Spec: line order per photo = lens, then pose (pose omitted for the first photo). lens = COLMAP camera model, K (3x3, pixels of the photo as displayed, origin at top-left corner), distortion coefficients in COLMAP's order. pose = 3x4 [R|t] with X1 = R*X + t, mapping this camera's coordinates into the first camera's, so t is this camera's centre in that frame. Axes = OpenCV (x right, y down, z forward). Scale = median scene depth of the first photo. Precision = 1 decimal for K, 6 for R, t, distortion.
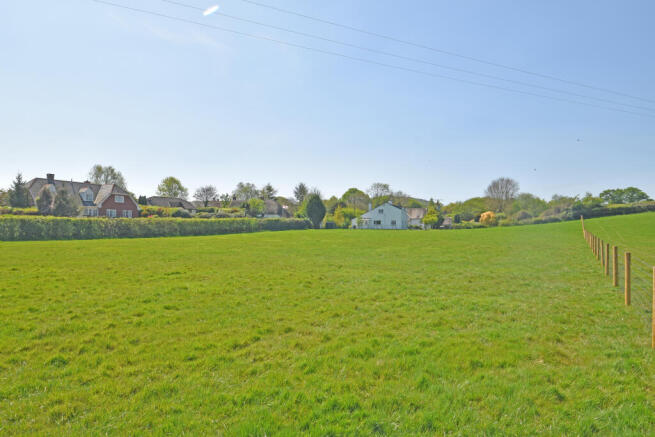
lens RADIAL K [[415.8, 0, 326.5], [0, 415.8, 218.3], [0, 0, 1]] dist [0.002053, 0.000057]
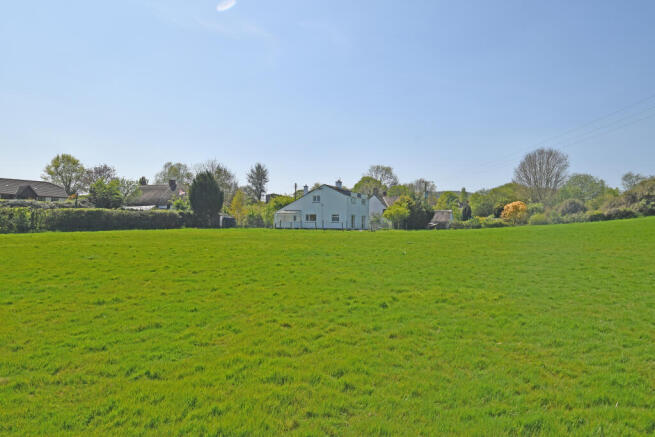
lens RADIAL K [[447.4, 0, 328.4], [0, 447.4, 219.0], [0, 0, 1]] dist [-0.003523, -0.000655]
pose [[0.995002, 0.003589, -0.099786, 0.180425], [-0.002718, 0.999957, 0.008864, 0.005688], [0.099813, -0.008548, 0.994969, 0.307922]]
